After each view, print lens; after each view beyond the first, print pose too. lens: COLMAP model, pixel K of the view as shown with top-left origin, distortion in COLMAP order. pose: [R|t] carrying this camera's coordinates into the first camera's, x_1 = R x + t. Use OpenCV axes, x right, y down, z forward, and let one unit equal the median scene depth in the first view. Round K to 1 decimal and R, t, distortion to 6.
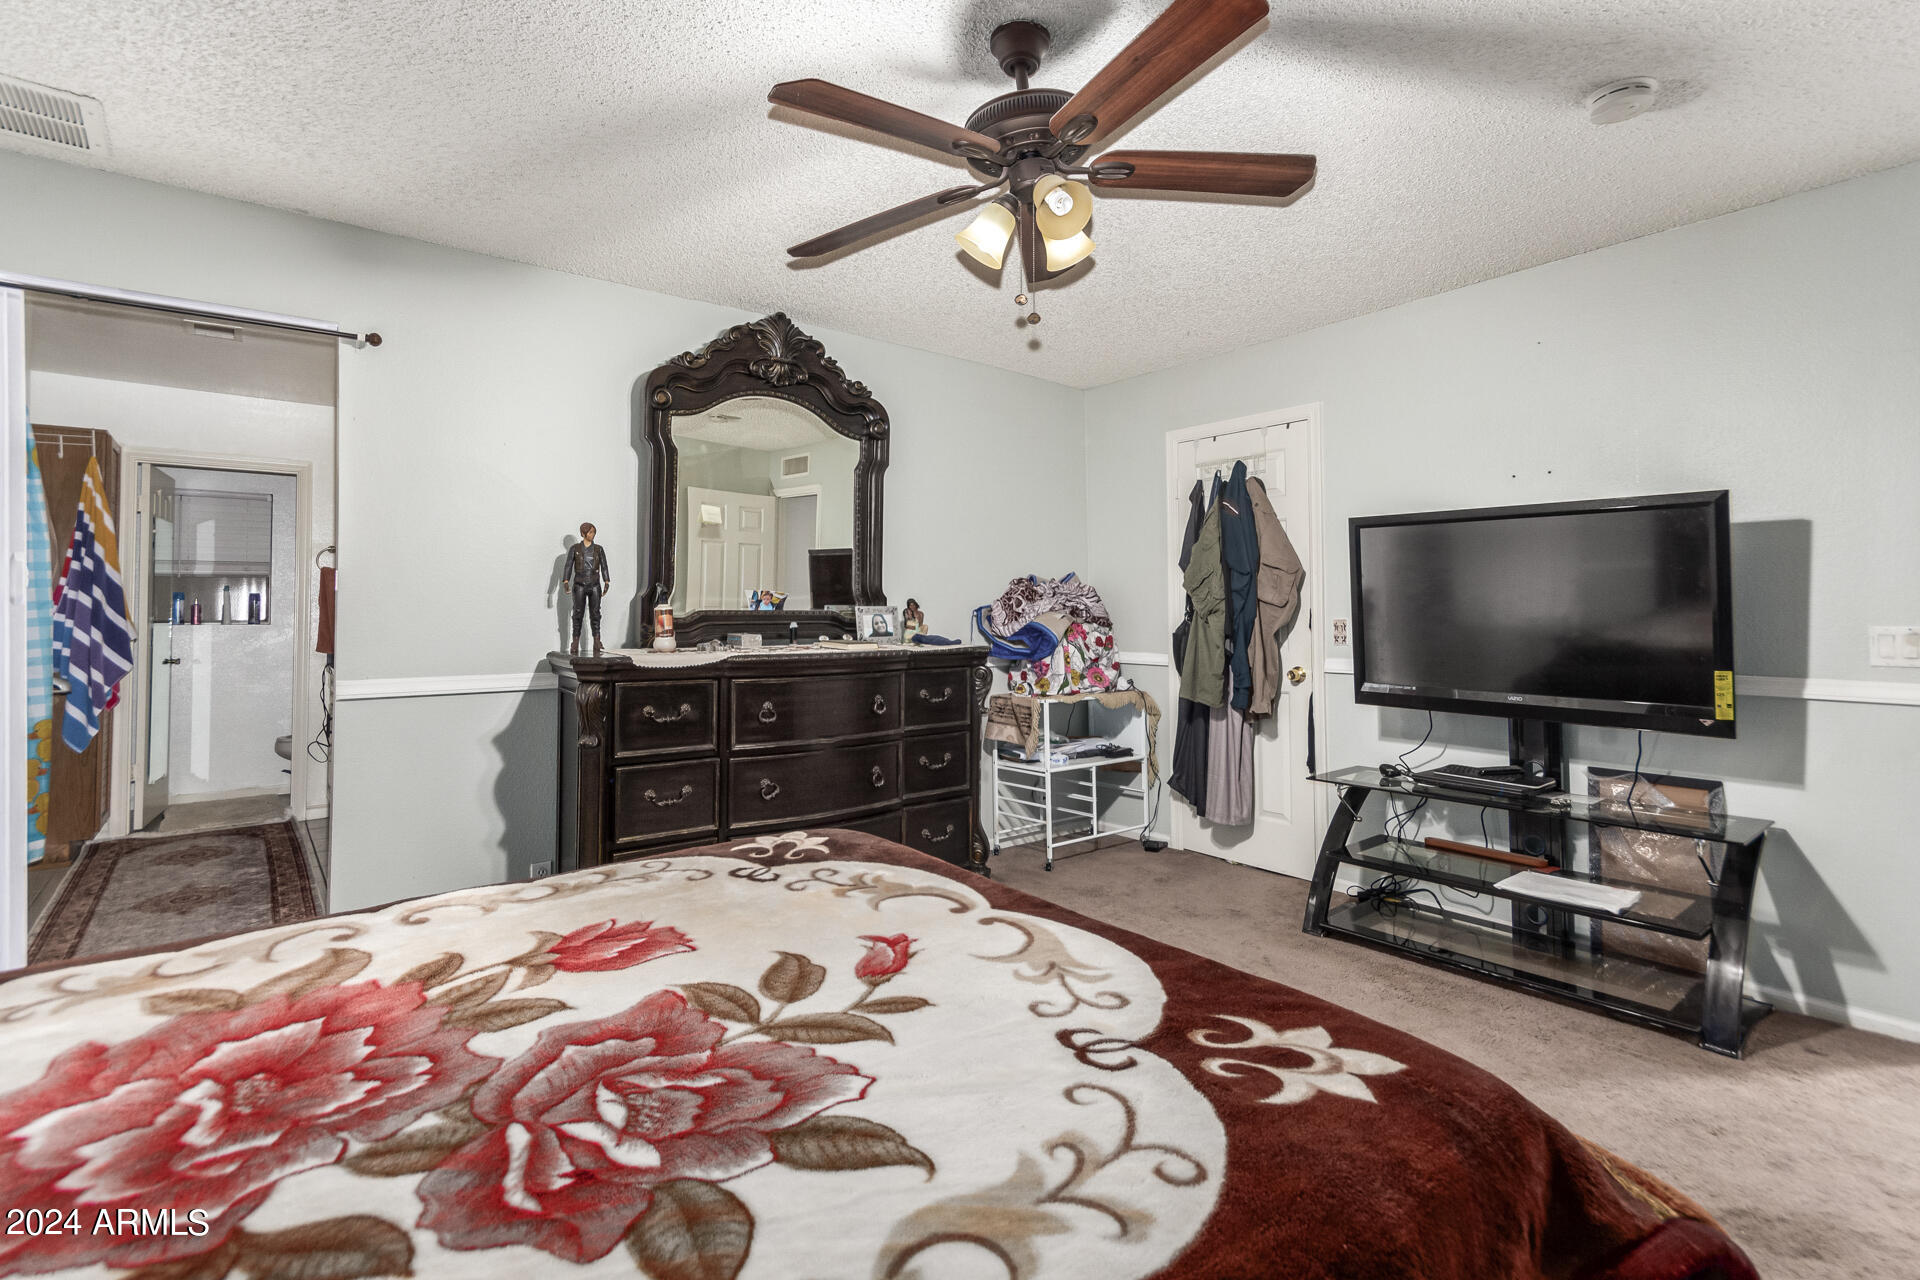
lens RADIAL K [[895.9, 0, 953.6], [0, 895.9, 586.8], [0, 0, 1]] dist [0.001392, 0.001158]
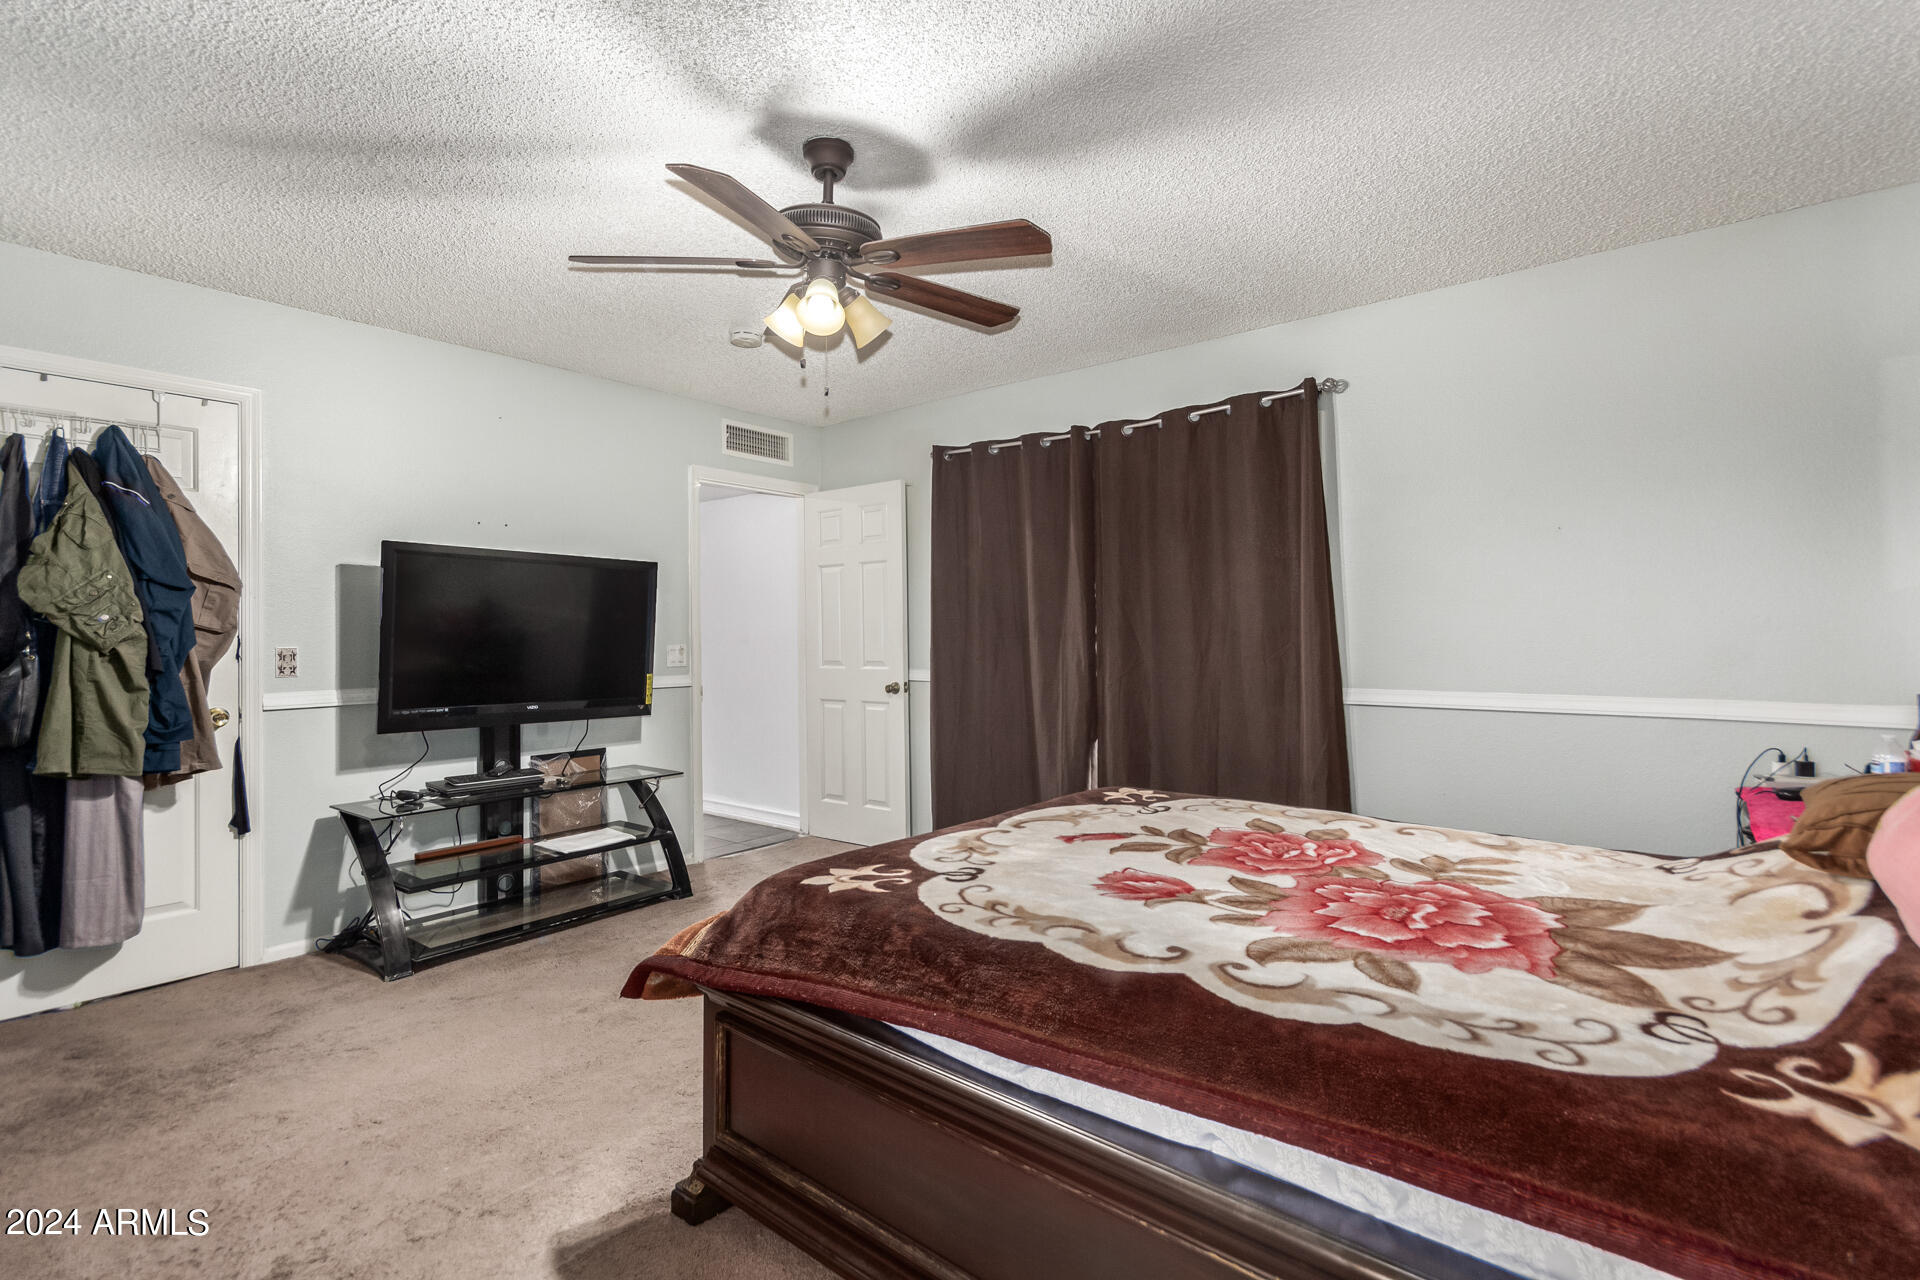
lens RADIAL K [[895.9, 0, 958.3], [0, 895.9, 635.6], [0, 0, 1]] dist [0.001392, 0.001158]
pose [[-0.226568, 0.002110, 0.973993, -0.853917], [-0.021527, 0.999743, -0.007173, 0.024872], [-0.973757, -0.022593, -0.226464, 0.836662]]
